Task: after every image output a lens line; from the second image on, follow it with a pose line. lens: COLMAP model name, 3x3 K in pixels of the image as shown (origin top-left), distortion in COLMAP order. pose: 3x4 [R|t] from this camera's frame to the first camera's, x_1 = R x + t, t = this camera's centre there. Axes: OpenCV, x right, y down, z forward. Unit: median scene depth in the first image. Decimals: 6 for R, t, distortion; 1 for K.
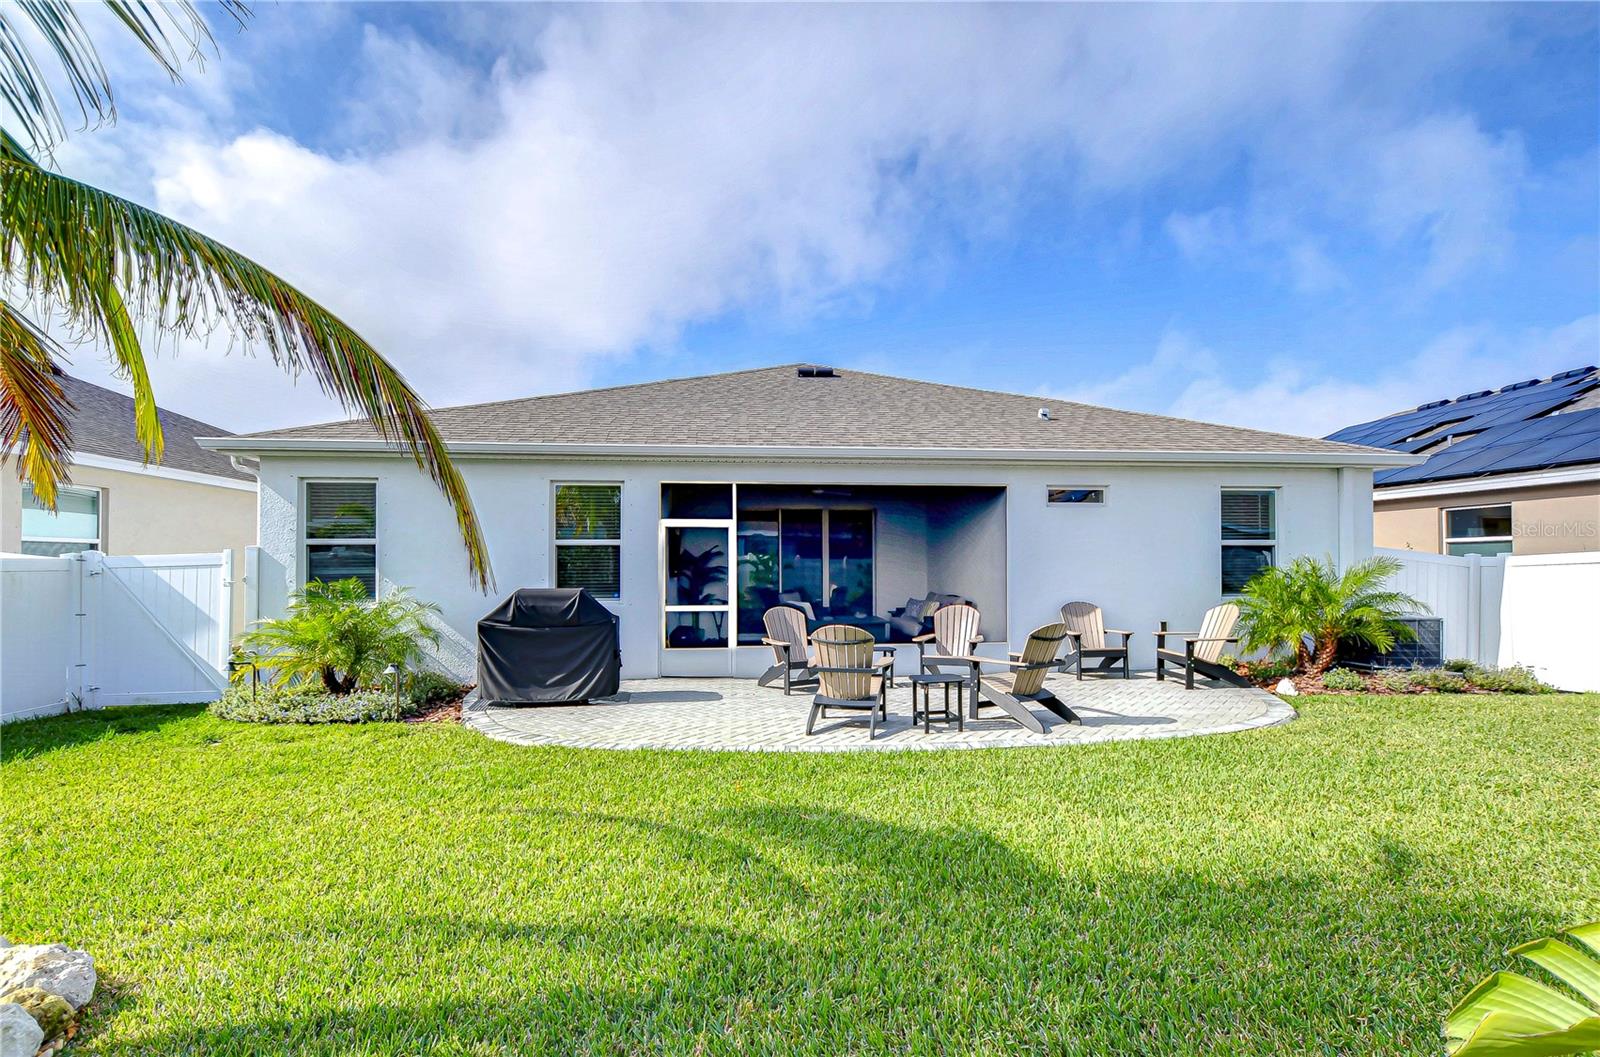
lens RADIAL K [[738.2, 0, 798.7], [0, 738.2, 556.4], [0, 0, 1]] dist [0.001460, 0.000312]
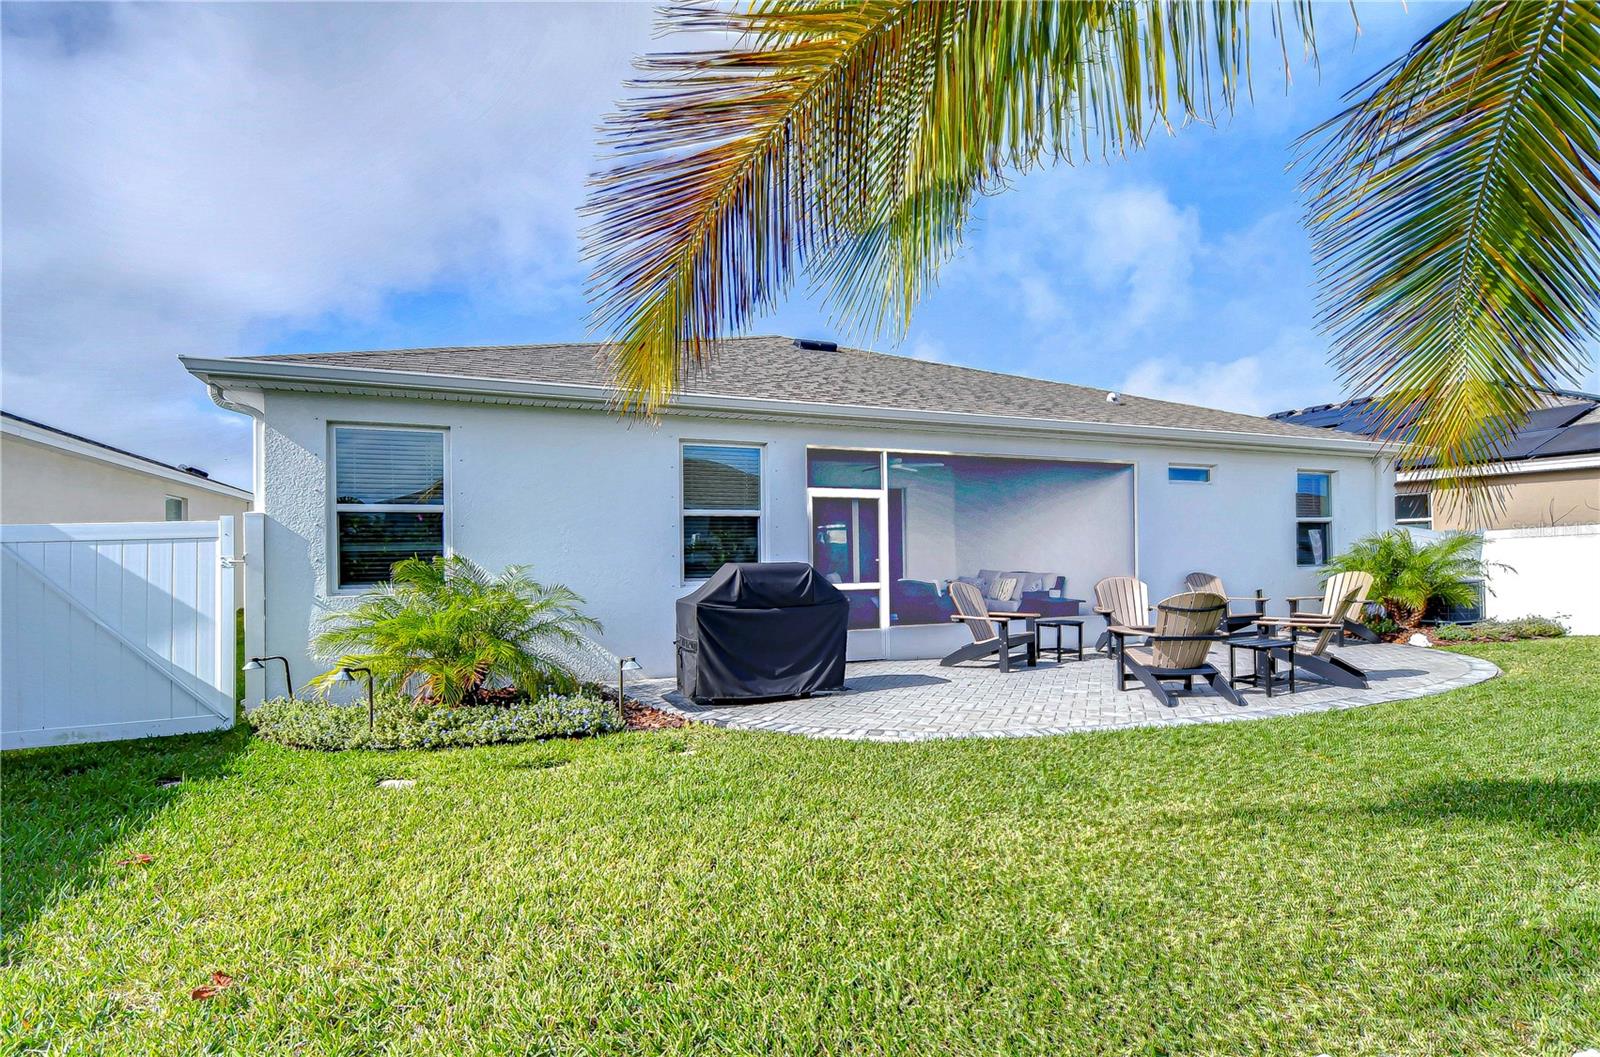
lens RADIAL K [[737.5, 0, 809.7], [0, 737.5, 535.1], [0, 0, 1]] dist [0.002184, 0.000483]
pose [[0.952094, 0.003504, 0.305785, -0.458919], [0.001210, 0.999883, -0.015225, 0.020867], [-0.305803, 0.014866, 0.951979, 0.145977]]
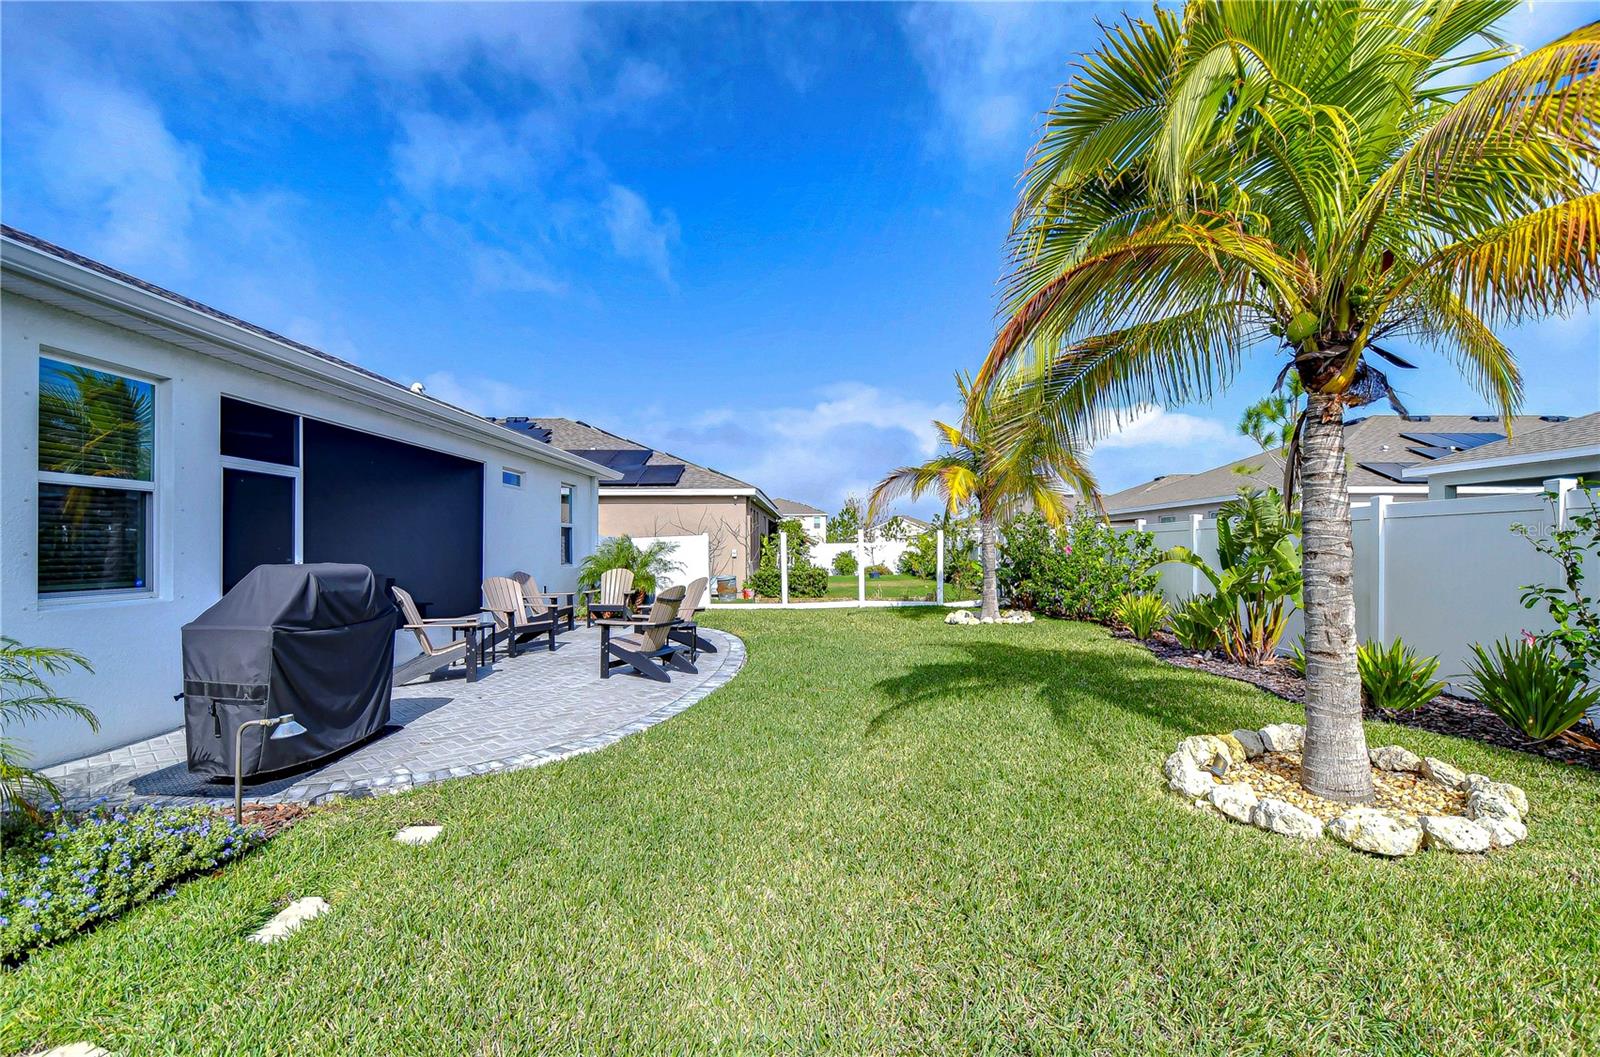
lens RADIAL K [[804.8, 0, 800.0], [0, 804.8, 528.5], [0, 0, 1]] dist [-0.047292, 0.000037]
pose [[0.088081, 0.026773, 0.995753, -0.781616], [-0.005436, 0.999637, -0.026396, 0.025241], [-0.996099, -0.003088, 0.088194, 0.462368]]
